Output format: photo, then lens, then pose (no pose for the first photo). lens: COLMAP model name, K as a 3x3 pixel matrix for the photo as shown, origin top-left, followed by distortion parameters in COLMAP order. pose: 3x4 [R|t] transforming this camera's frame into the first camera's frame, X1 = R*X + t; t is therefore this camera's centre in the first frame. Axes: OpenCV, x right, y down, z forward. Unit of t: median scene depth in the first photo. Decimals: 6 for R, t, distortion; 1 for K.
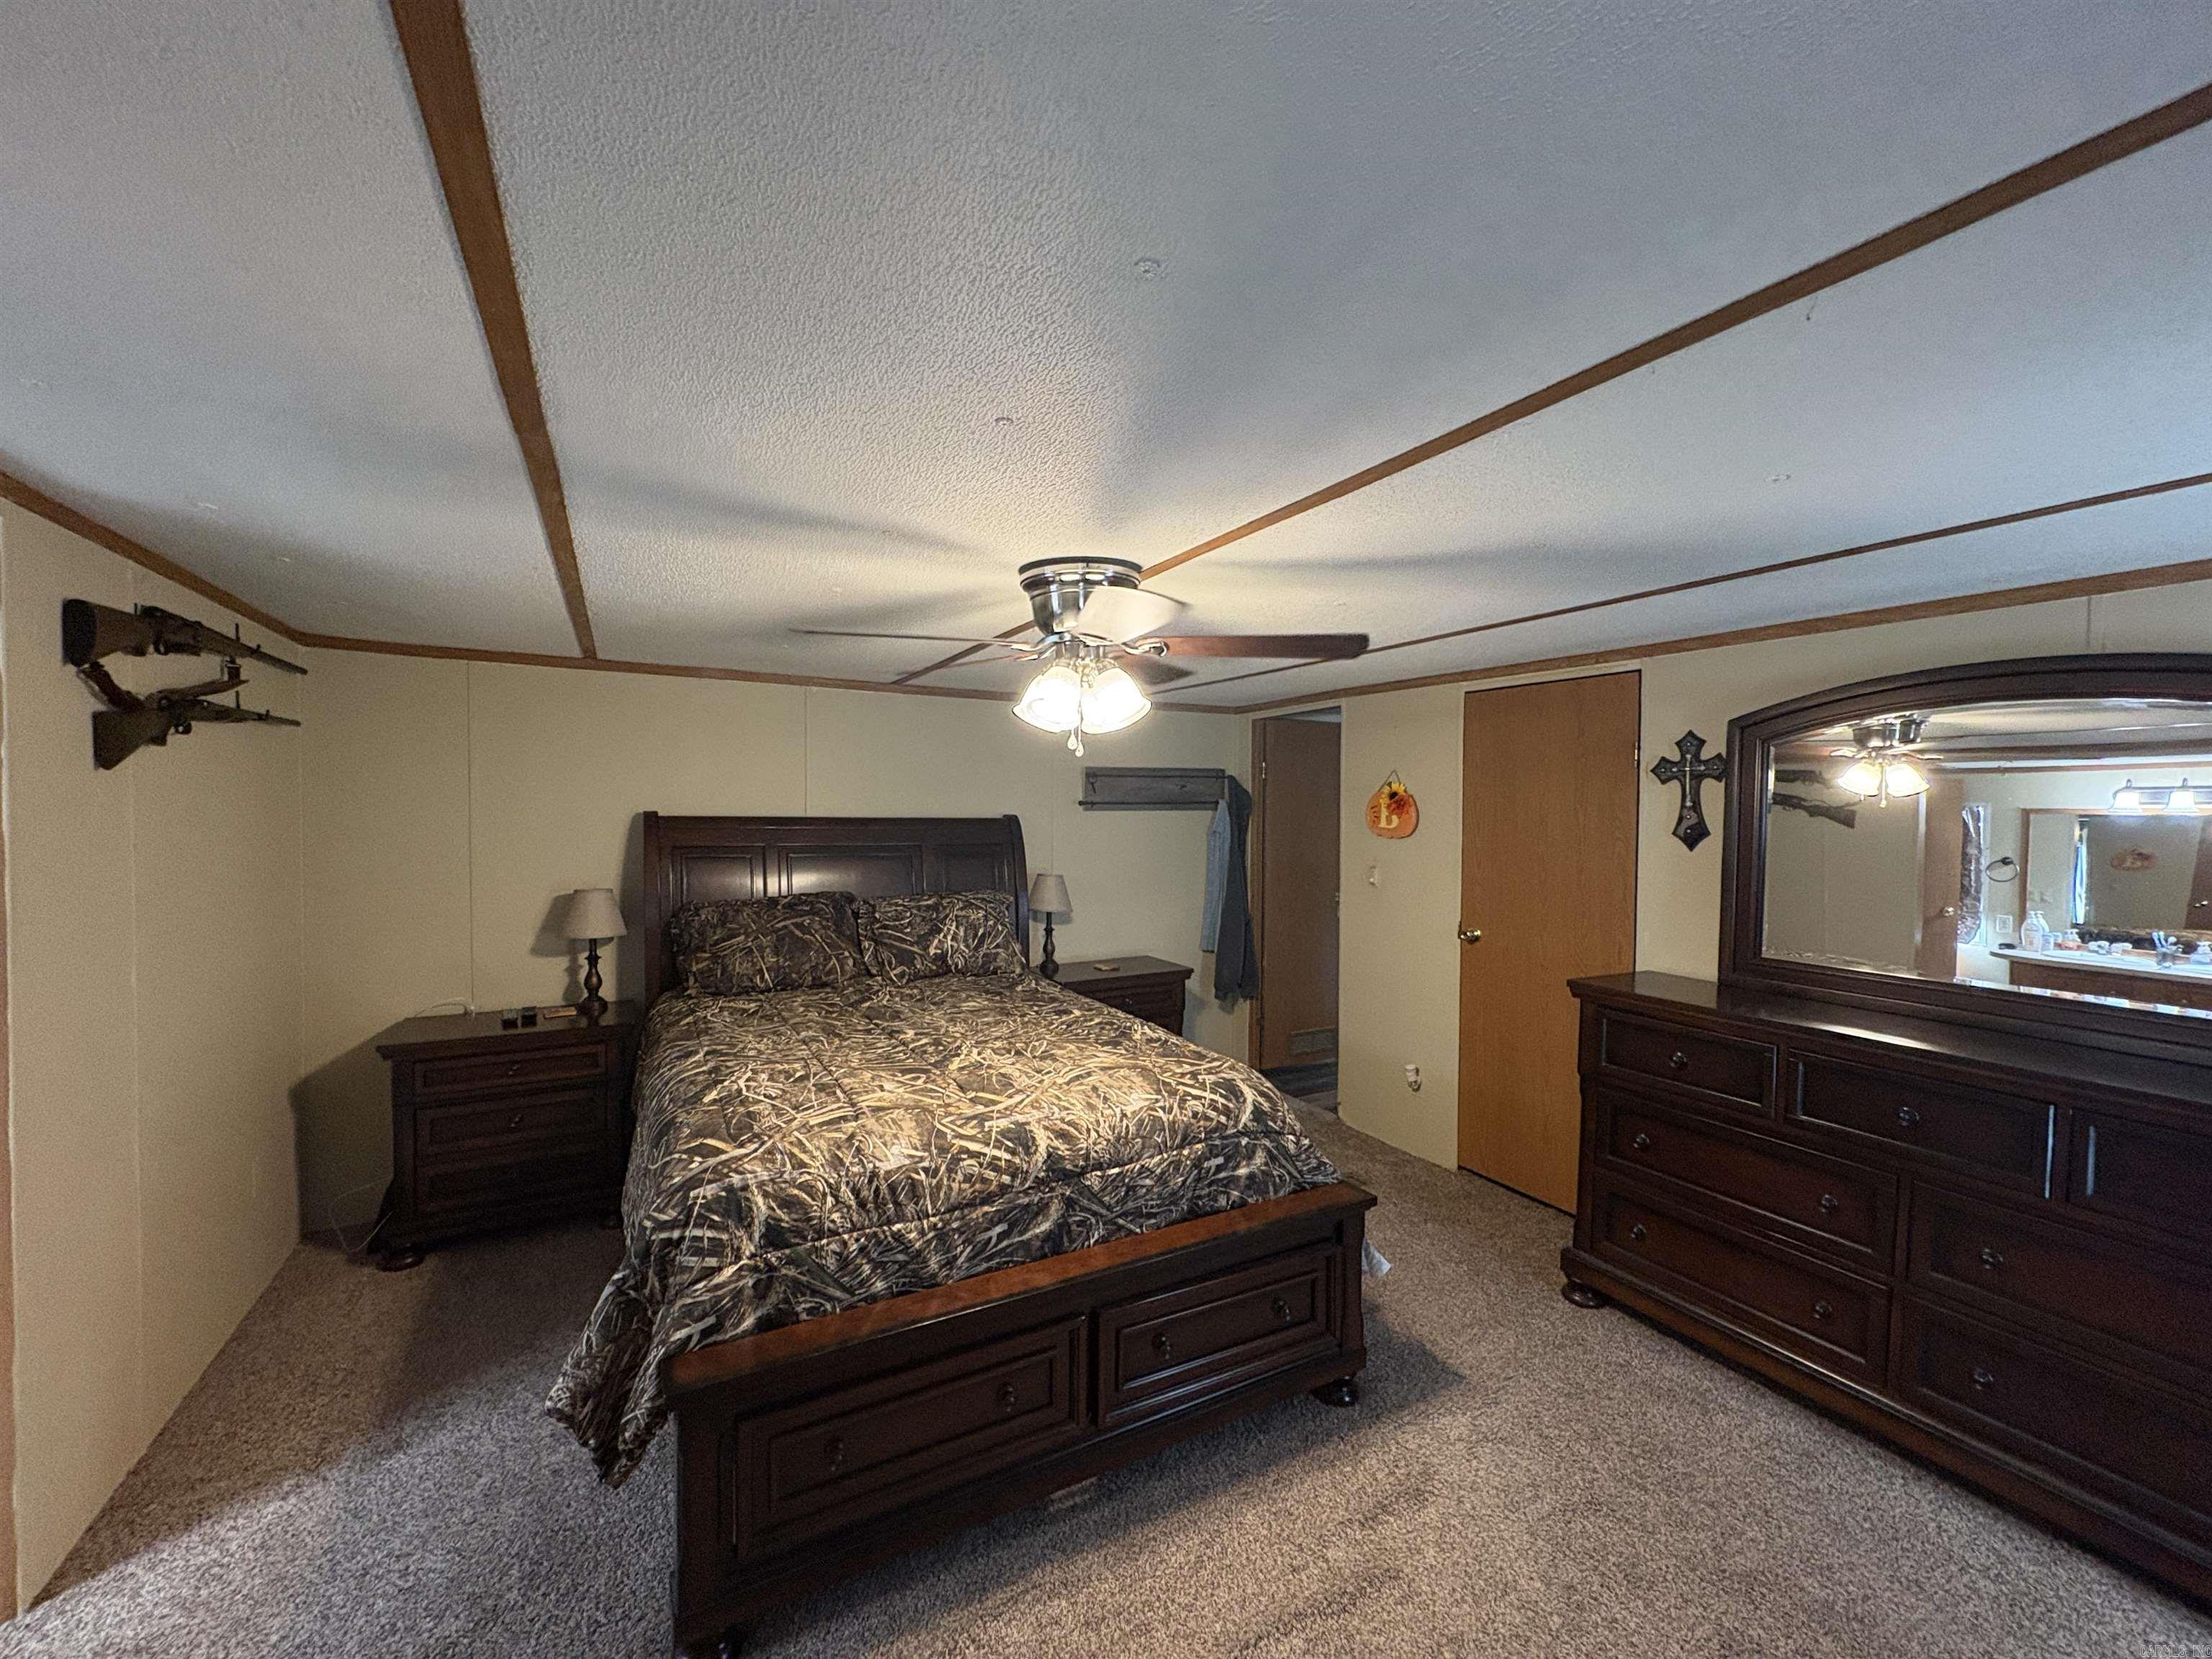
lens RADIAL K [[880.9, 0, 1106.0], [0, 880.9, 829.5], [0, 0, 1]] dist [0.000960, -0.000027]
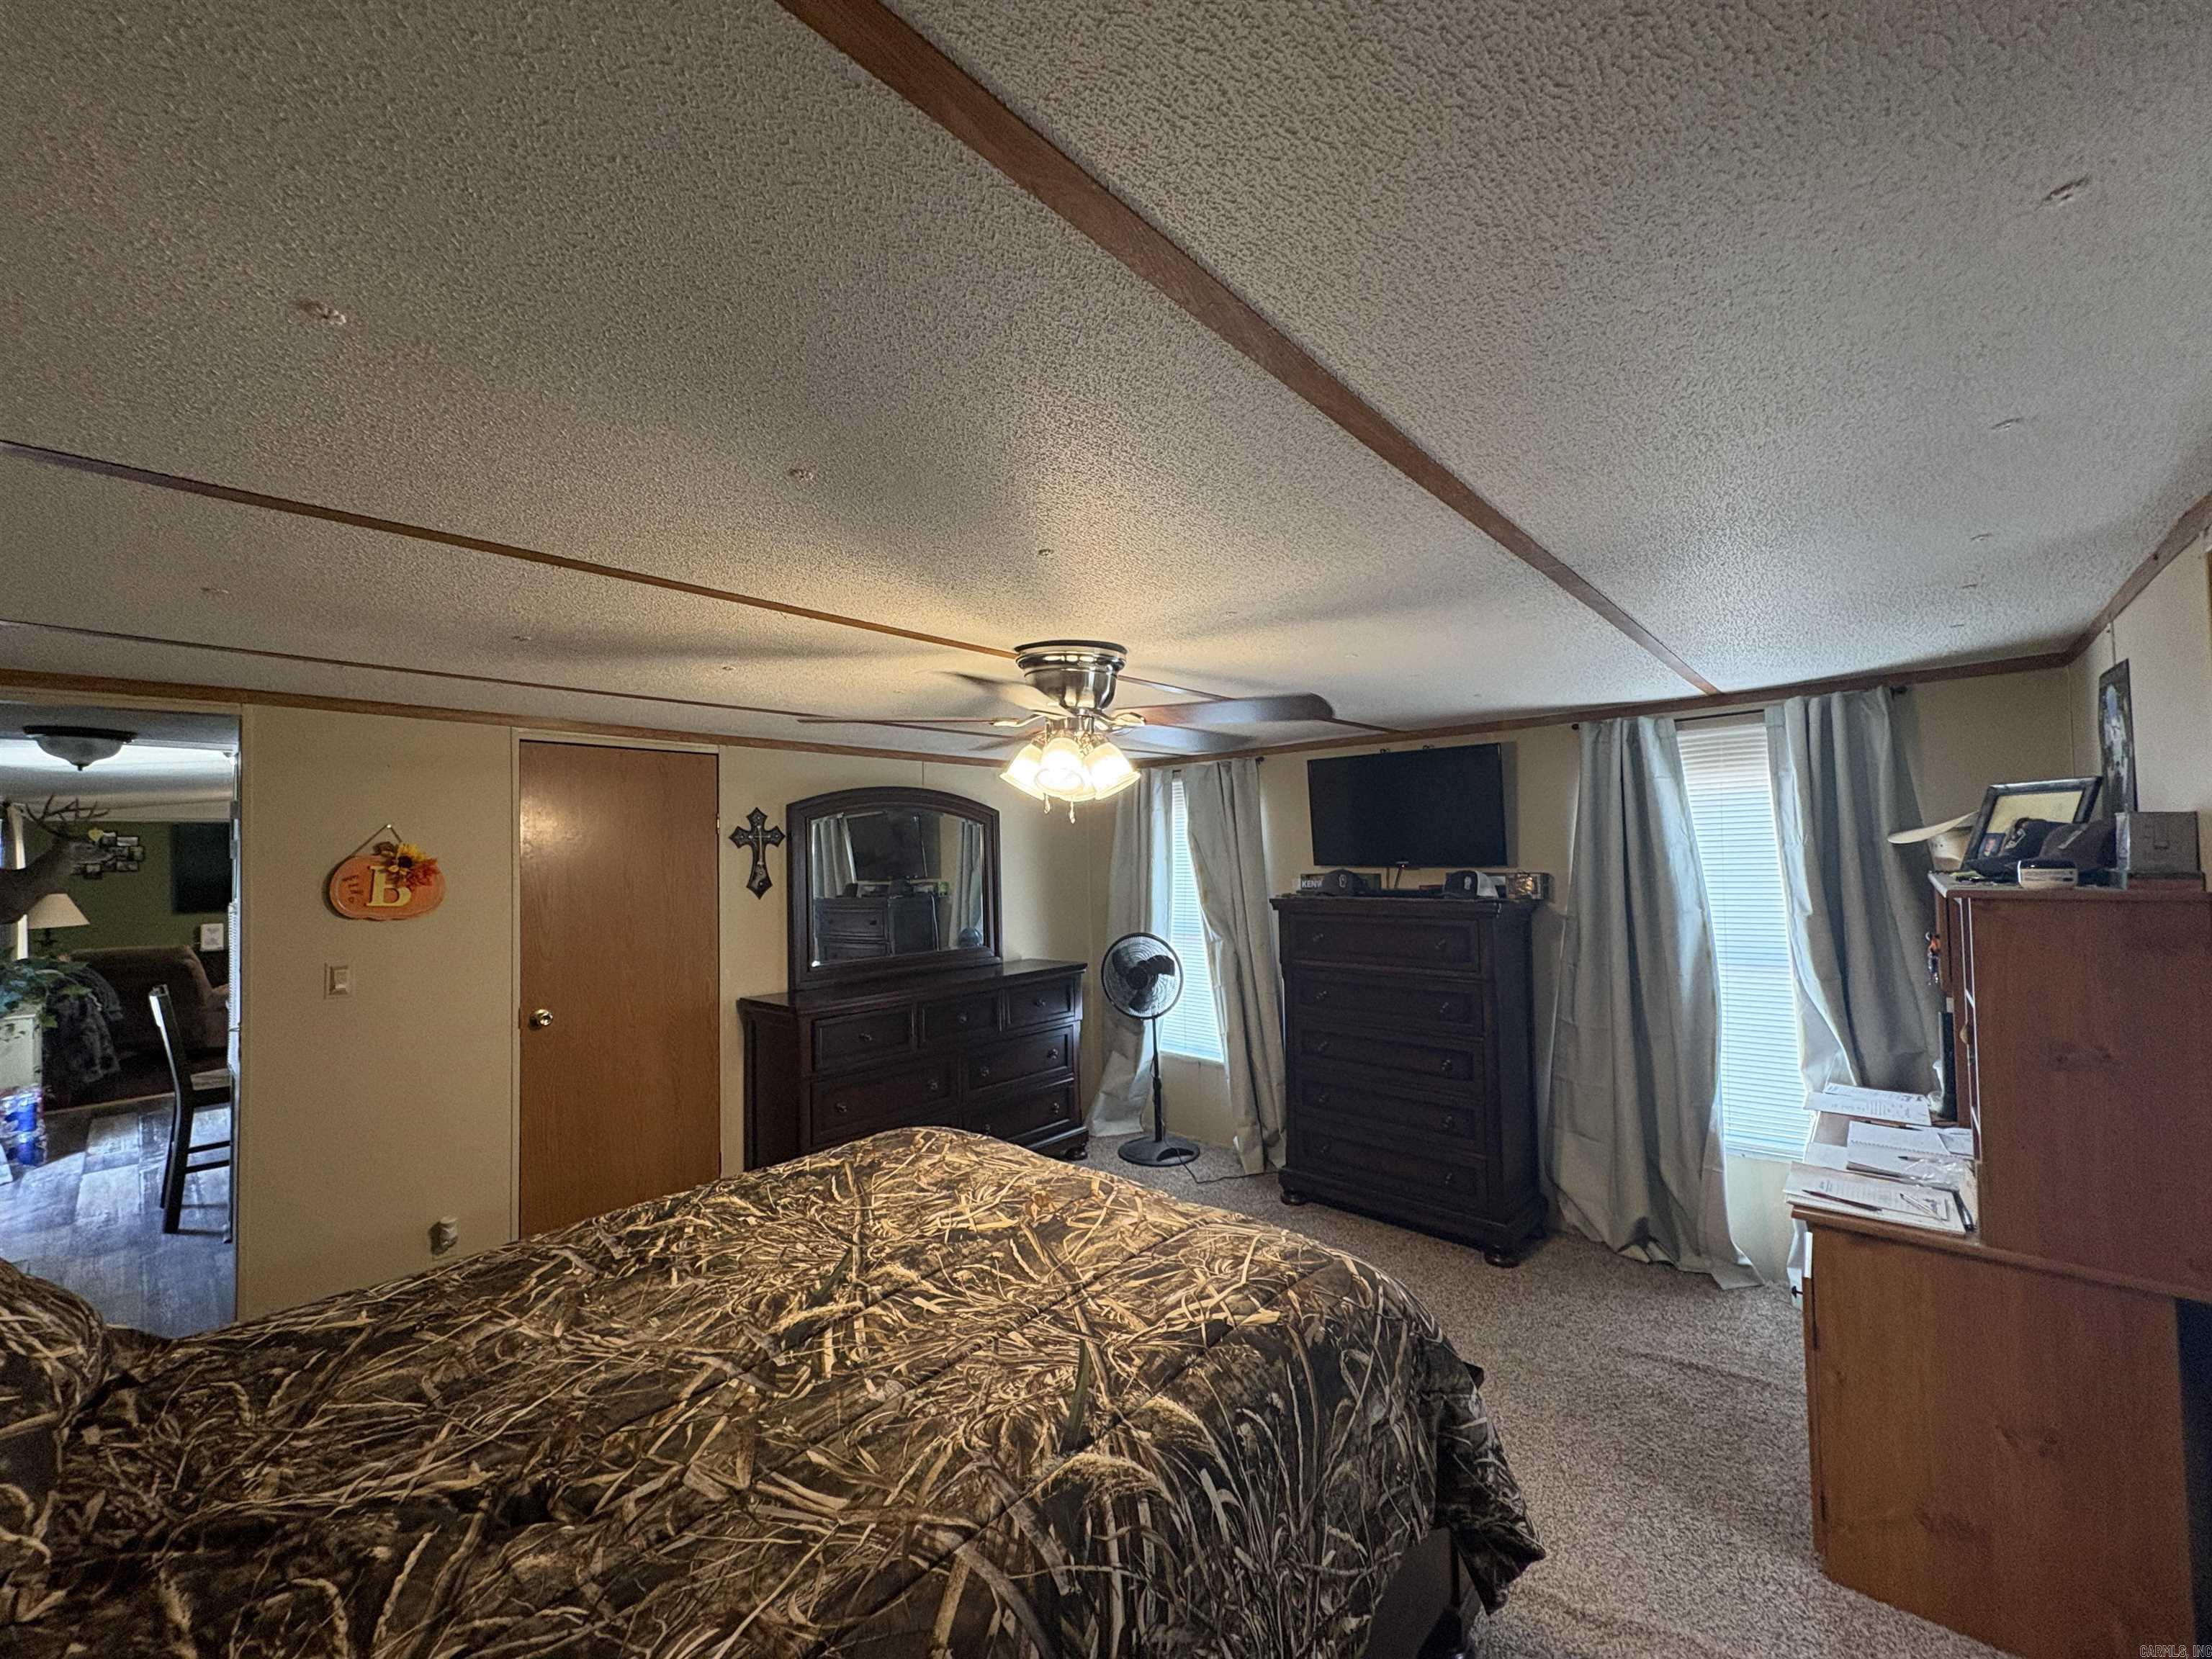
lens RADIAL K [[880.9, 0, 1106.0], [0, 880.9, 829.5], [0, 0, 1]] dist [0.000960, -0.000027]
pose [[-0.336768, 0.024123, 0.941279, -0.774837], [0.041129, 0.999094, -0.010889, -0.045267], [-0.940689, 0.035047, -0.337455, 0.983566]]
